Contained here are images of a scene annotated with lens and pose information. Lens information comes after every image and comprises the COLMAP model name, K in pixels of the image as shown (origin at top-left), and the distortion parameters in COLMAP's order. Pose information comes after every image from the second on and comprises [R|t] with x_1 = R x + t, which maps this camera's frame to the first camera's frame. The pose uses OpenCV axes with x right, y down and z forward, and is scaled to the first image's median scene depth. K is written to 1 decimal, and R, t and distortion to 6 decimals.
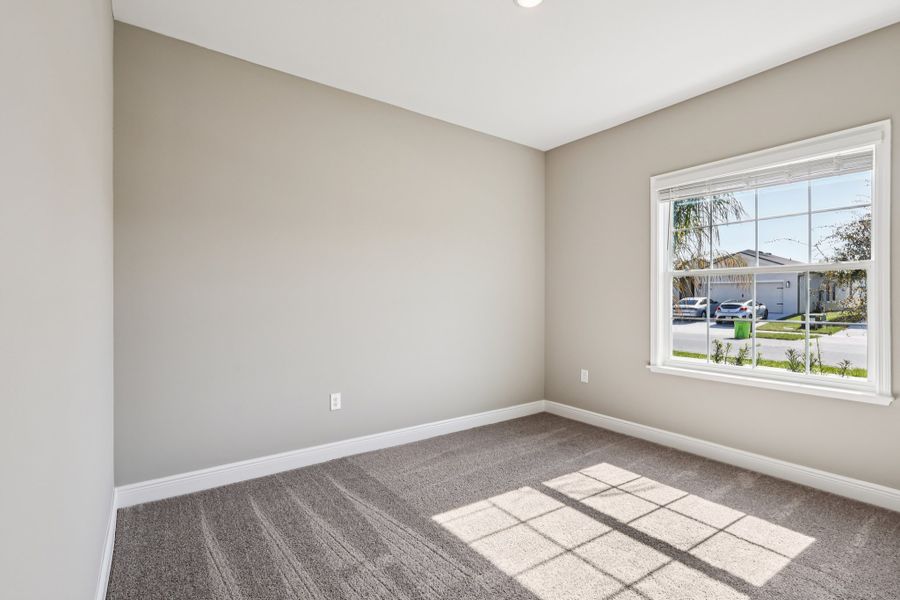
lens RADIAL K [[427.0, 0, 454.9], [0, 427.0, 295.9], [0, 0, 1]] dist [-0.000930, -0.001145]
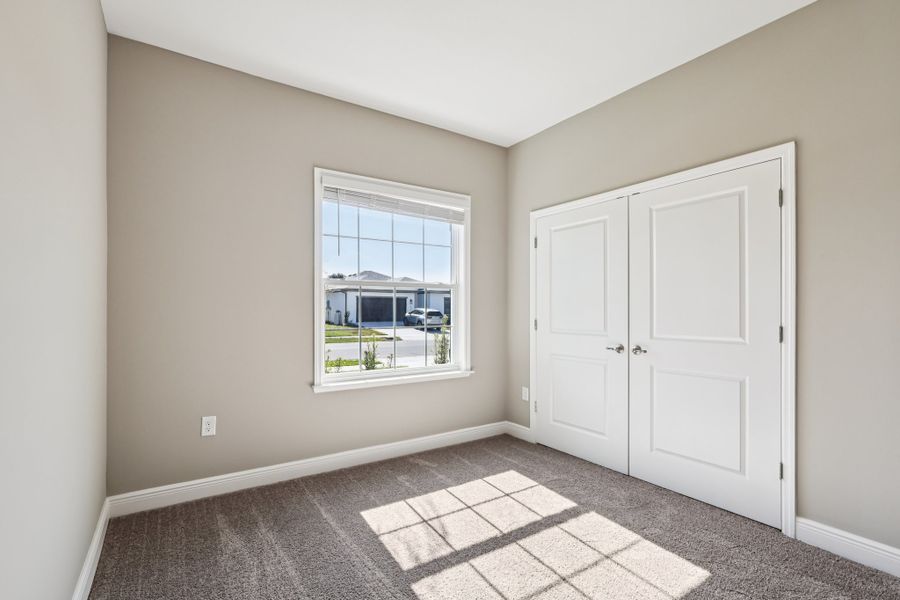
lens RADIAL K [[427.0, 0, 443.9], [0, 427.0, 302.4], [0, 0, 1]] dist [-0.000930, -0.001145]
pose [[0.037778, 0.013945, 0.999189, -0.513279], [-0.006385, 0.999886, -0.013713, 0.006263], [-0.999266, -0.005861, 0.037863, 0.928559]]
